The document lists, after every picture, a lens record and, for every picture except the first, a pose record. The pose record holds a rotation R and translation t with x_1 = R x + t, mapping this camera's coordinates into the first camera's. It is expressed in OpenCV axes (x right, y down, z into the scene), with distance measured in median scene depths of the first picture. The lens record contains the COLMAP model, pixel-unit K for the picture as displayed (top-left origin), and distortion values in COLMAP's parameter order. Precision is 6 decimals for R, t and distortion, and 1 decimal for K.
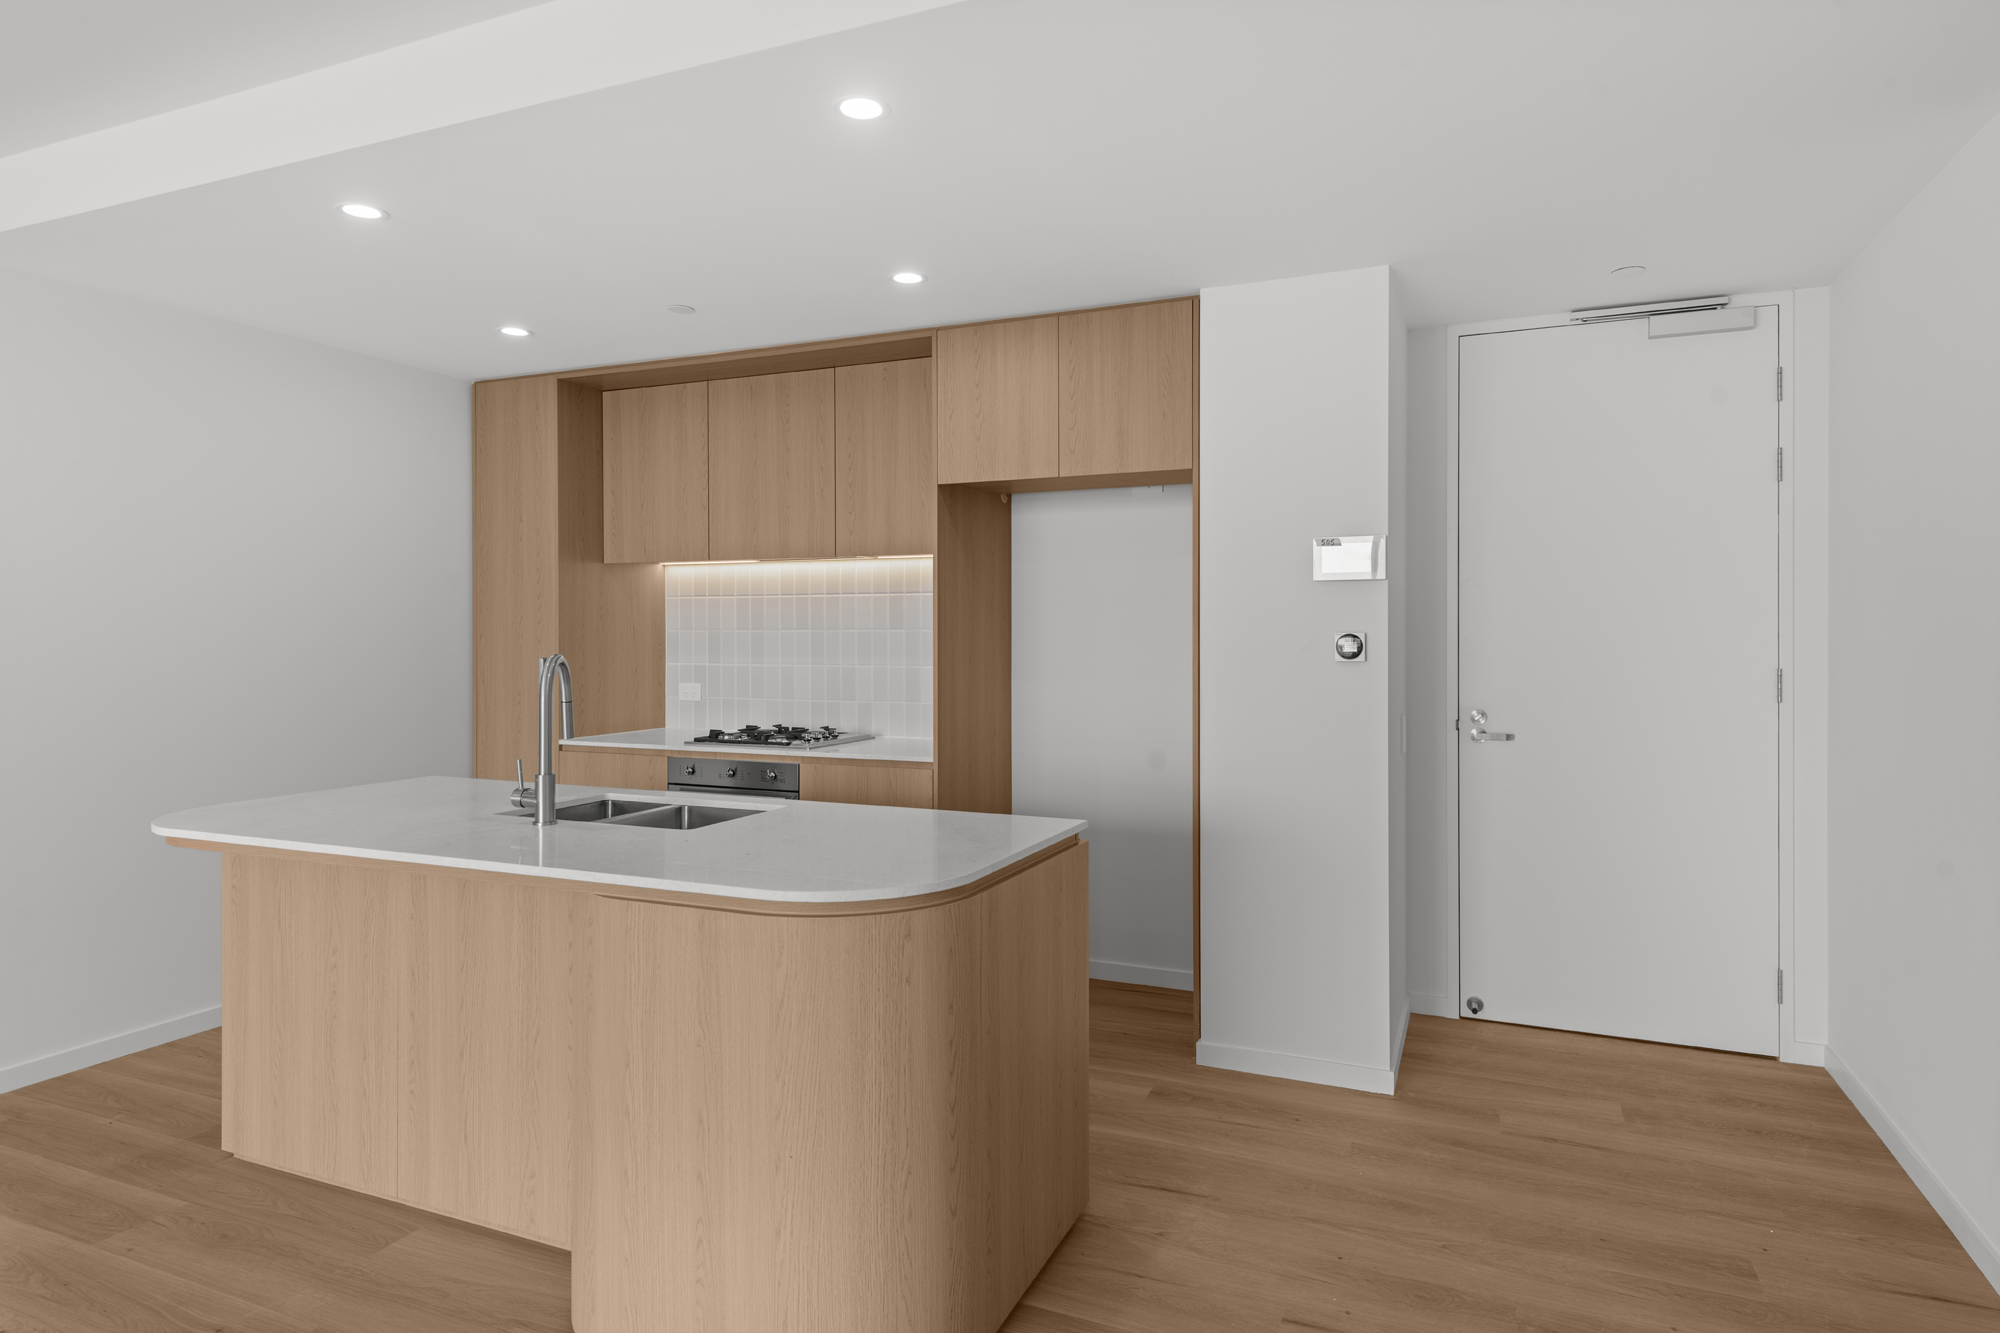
lens RADIAL K [[1136.6, 0, 1003.6], [0, 1136.6, 640.2], [0, 0, 1]] dist [0.017368, -0.001017]
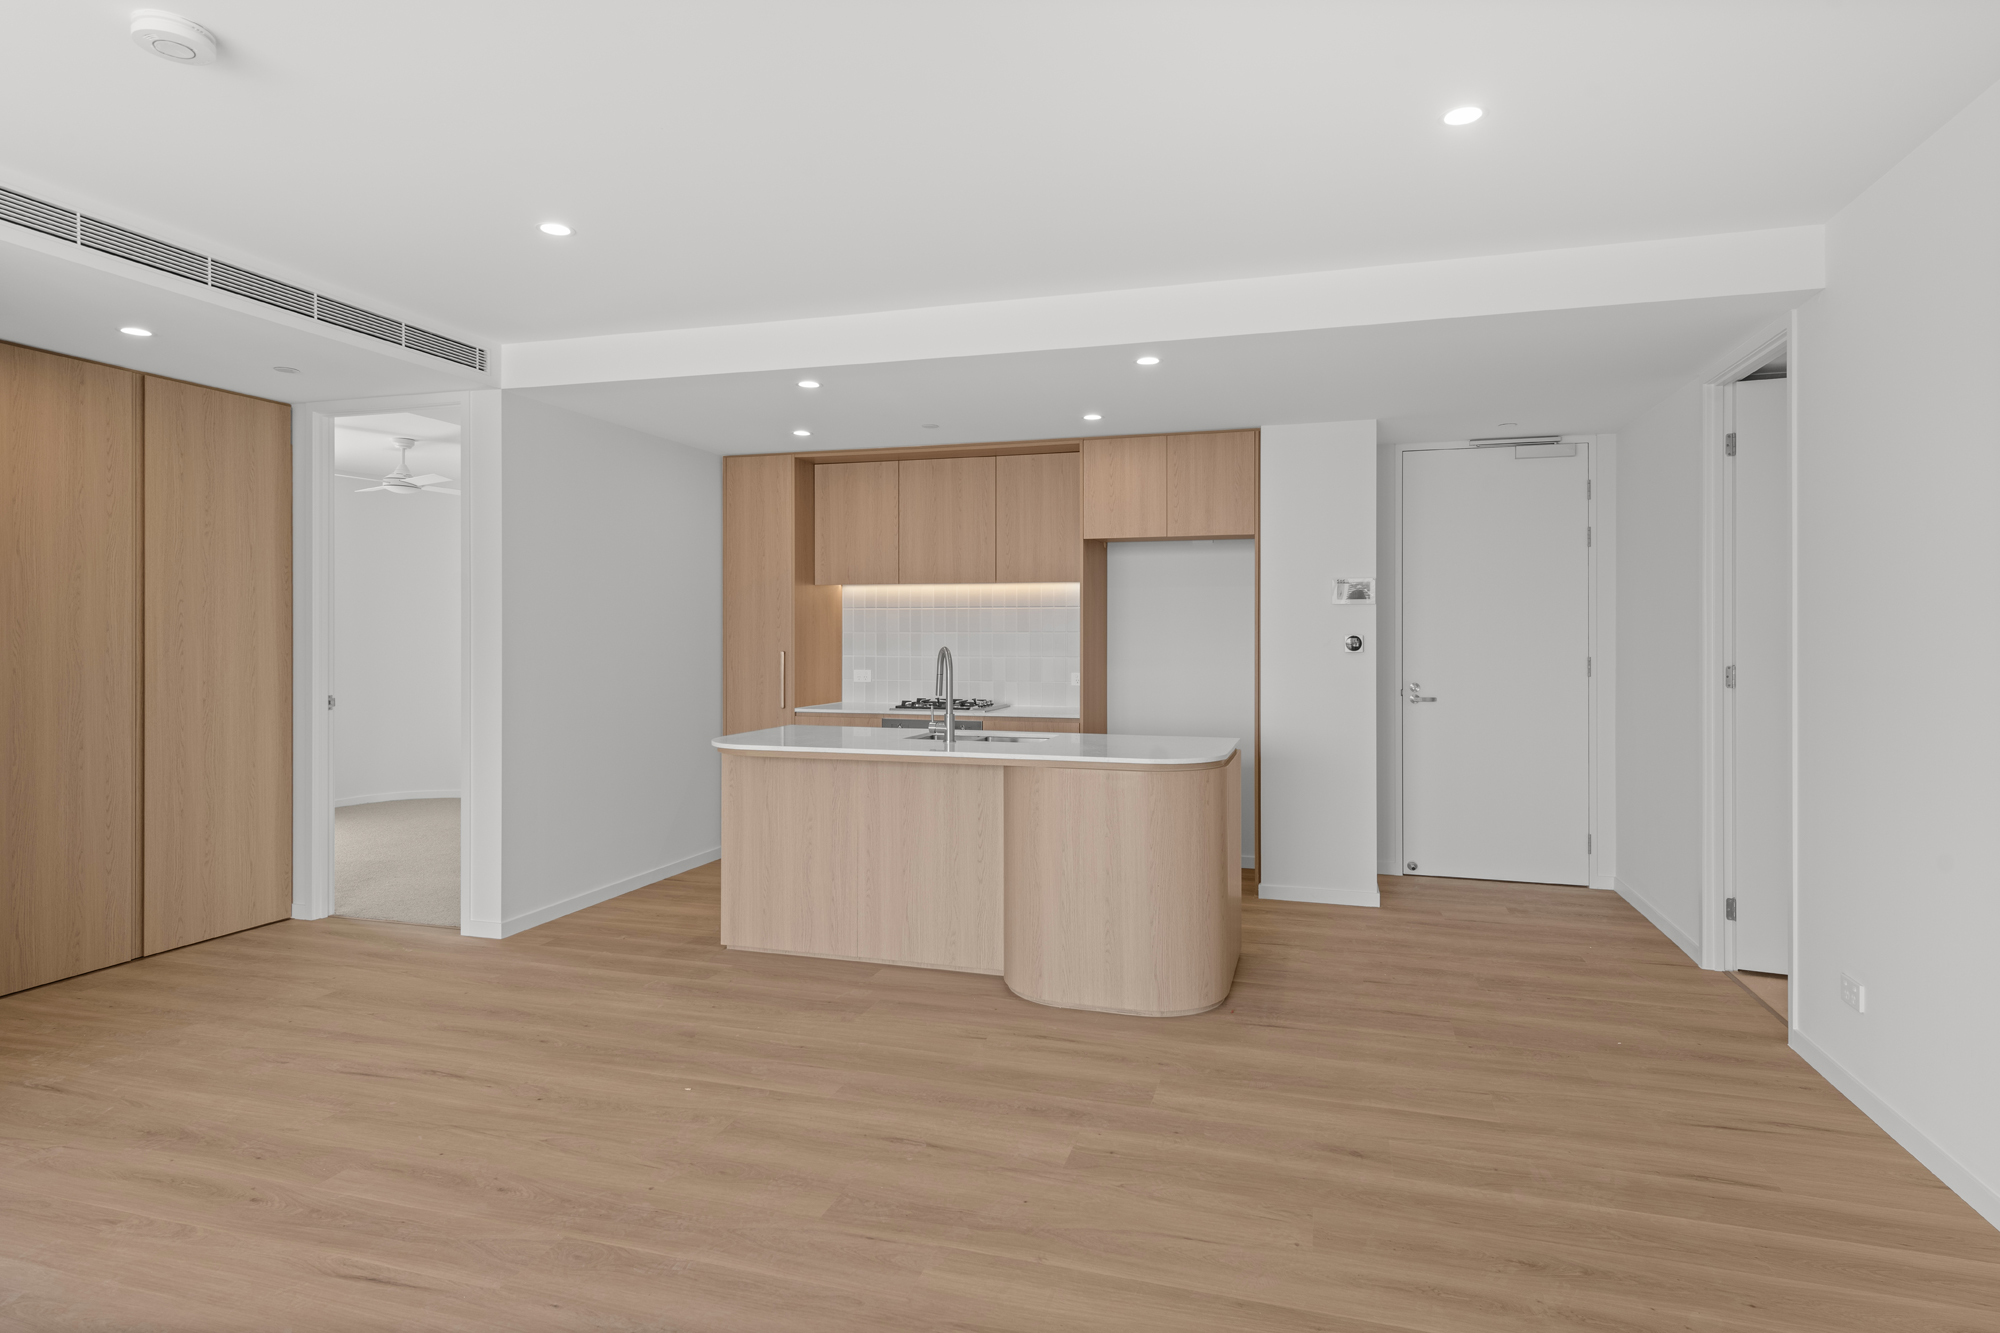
lens RADIAL K [[1081.6, 0, 1006.5], [0, 1081.6, 636.6], [0, 0, 1]] dist [0.026348, -0.013731]
pose [[0.992913, 0.001634, 0.118832, -0.347578], [-0.001153, 0.999991, -0.004118, 0.002858], [-0.118838, 0.003952, 0.992906, -0.466892]]
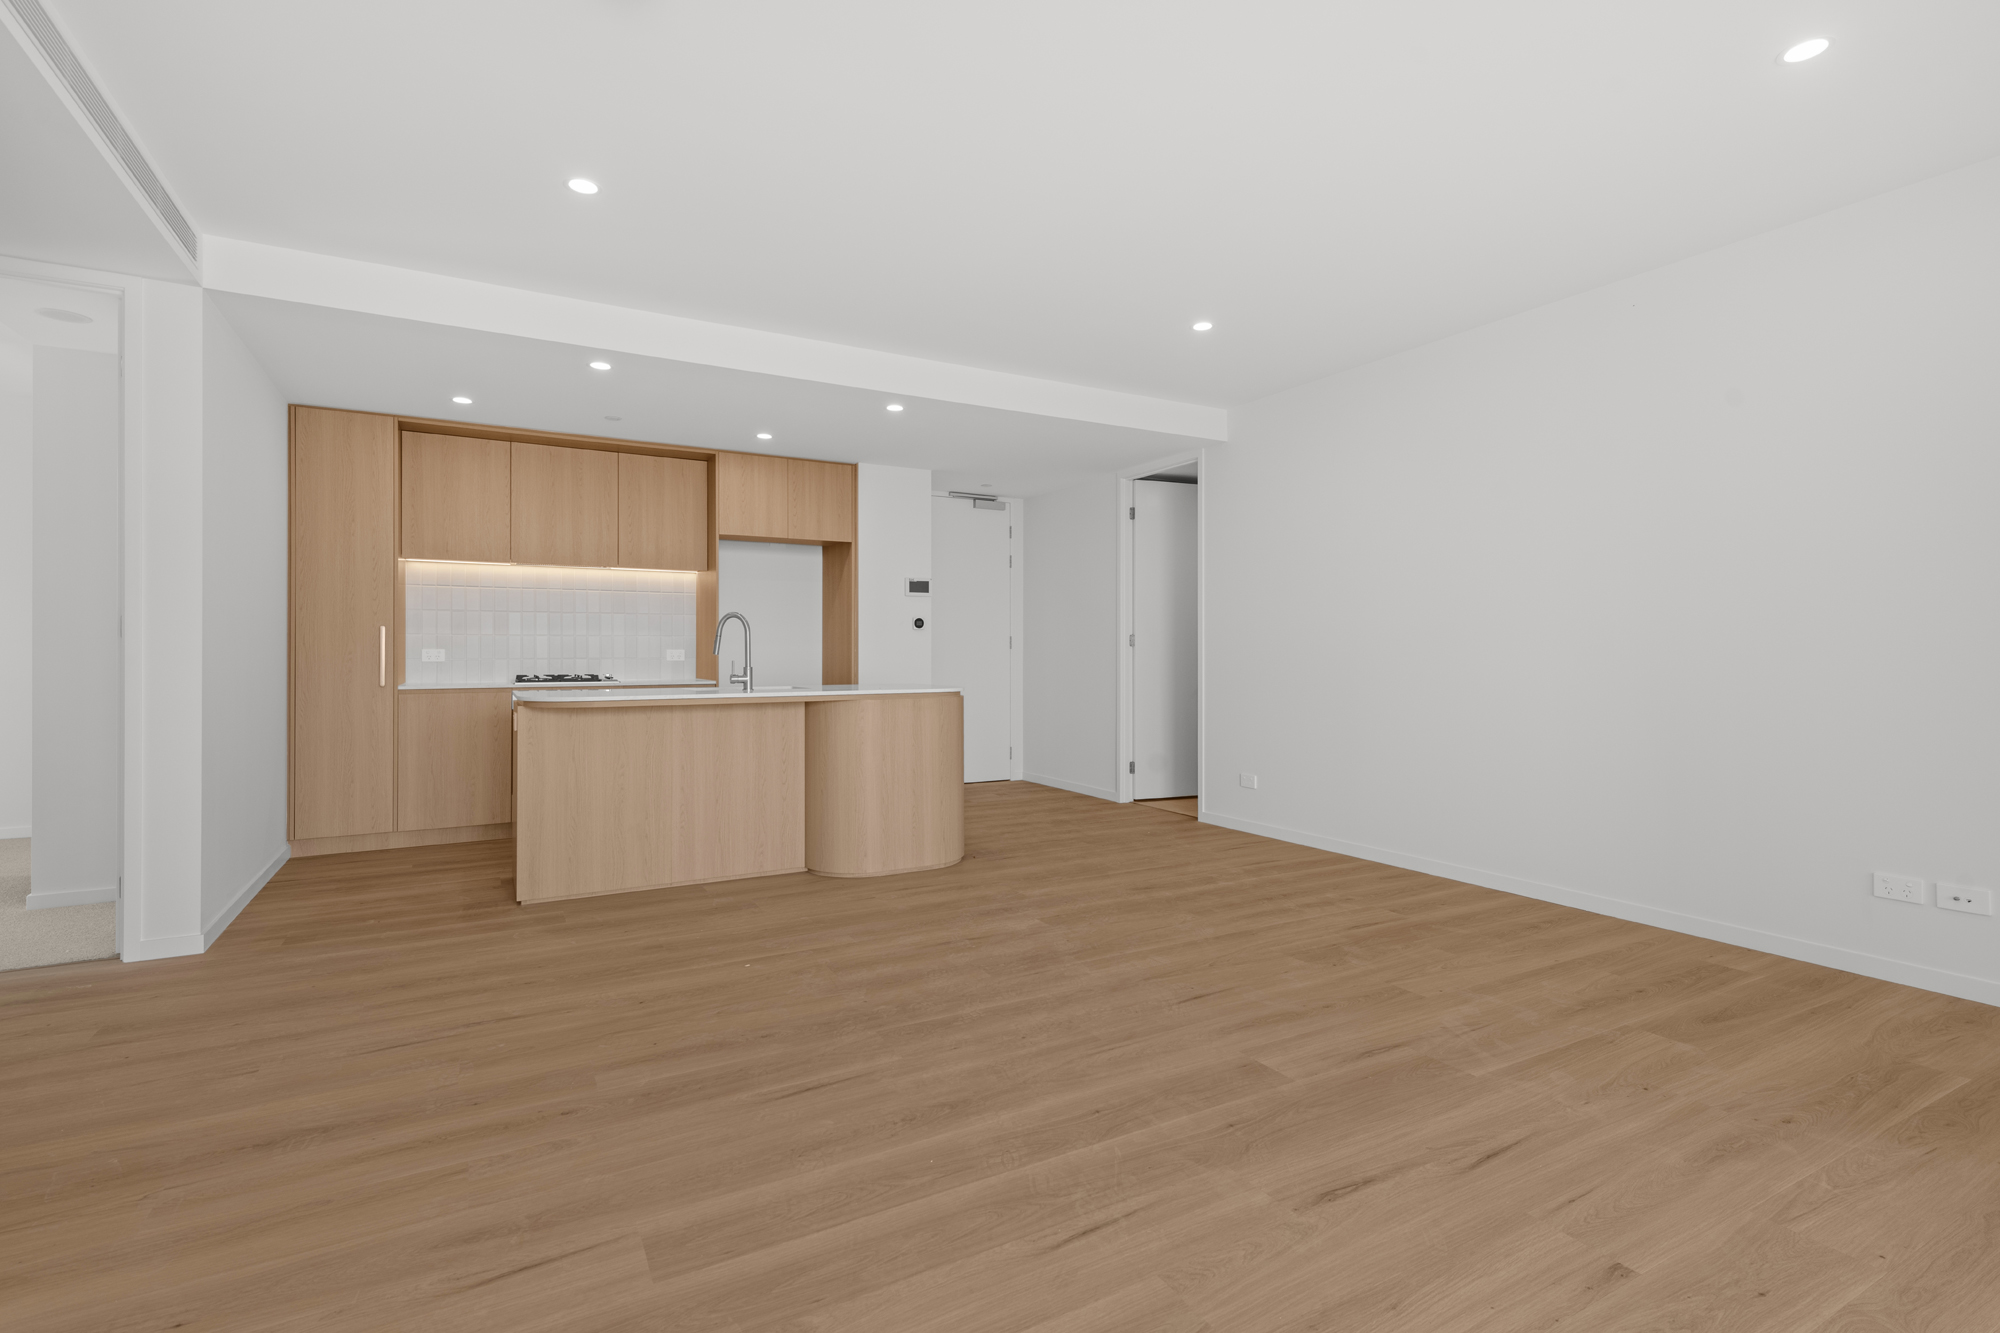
lens RADIAL K [[932.2, 0, 1009.0], [0, 932.2, 656.1], [0, 0, 1]] dist [0.016424, -0.000485]
pose [[0.601165, -0.003810, 0.799116, -1.024897], [0.005445, 0.999985, 0.000672, 0.066605], [-0.799107, 0.003947, 0.601176, -0.309572]]
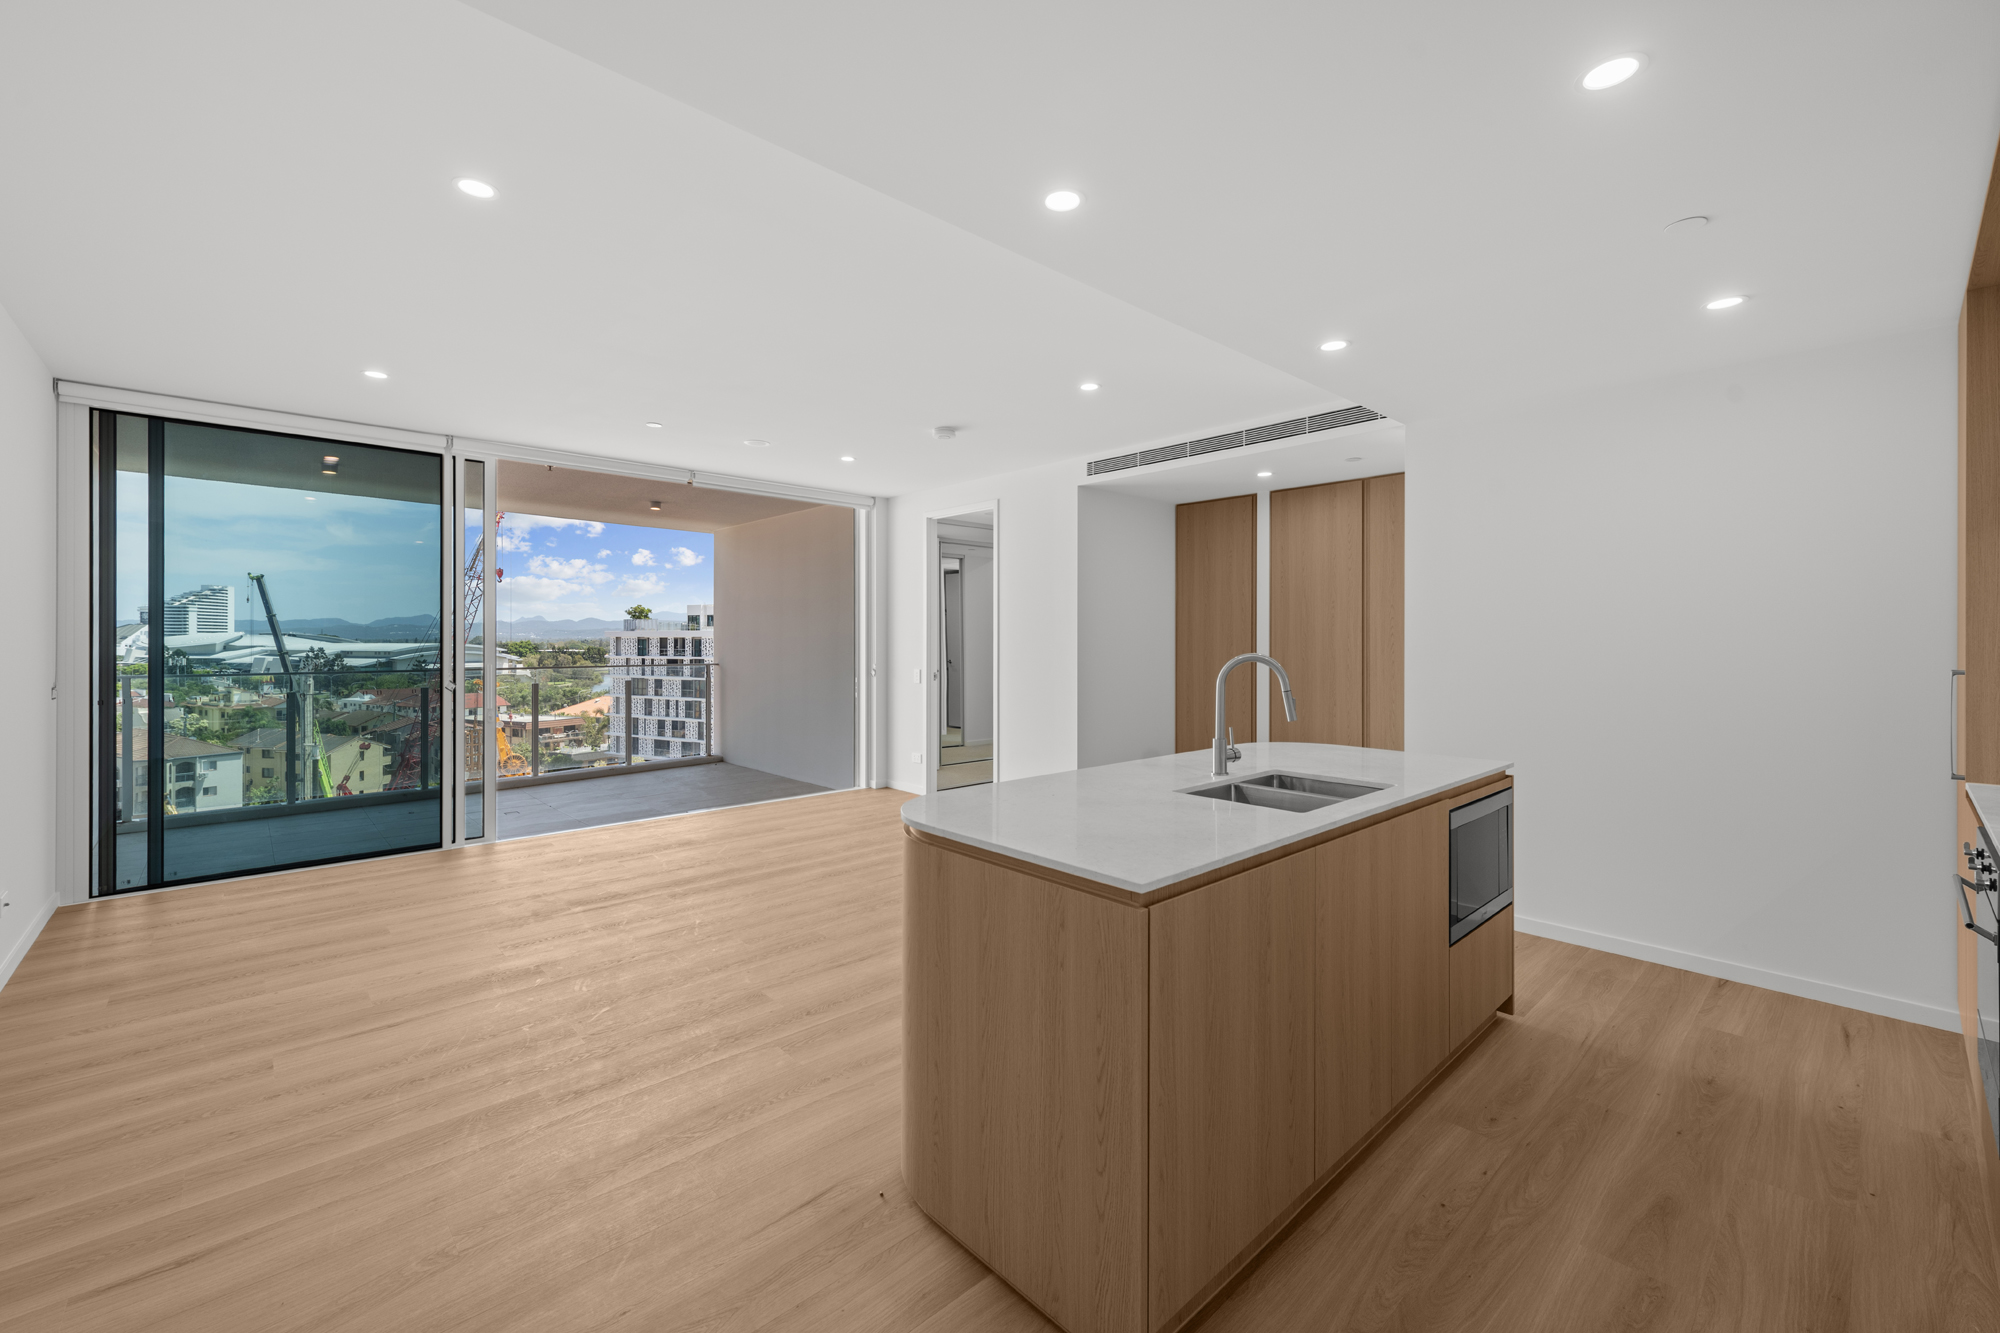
lens RADIAL K [[802.2, 0, 999.2], [0, 802.2, 638.0], [0, 0, 1]] dist [0.010070, -0.000576]
pose [[-0.403855, -0.004340, -0.914813, 0.407778], [-0.004702, 0.999985, -0.002668, -0.000234], [0.914811, 0.003224, -0.403869, 0.778131]]
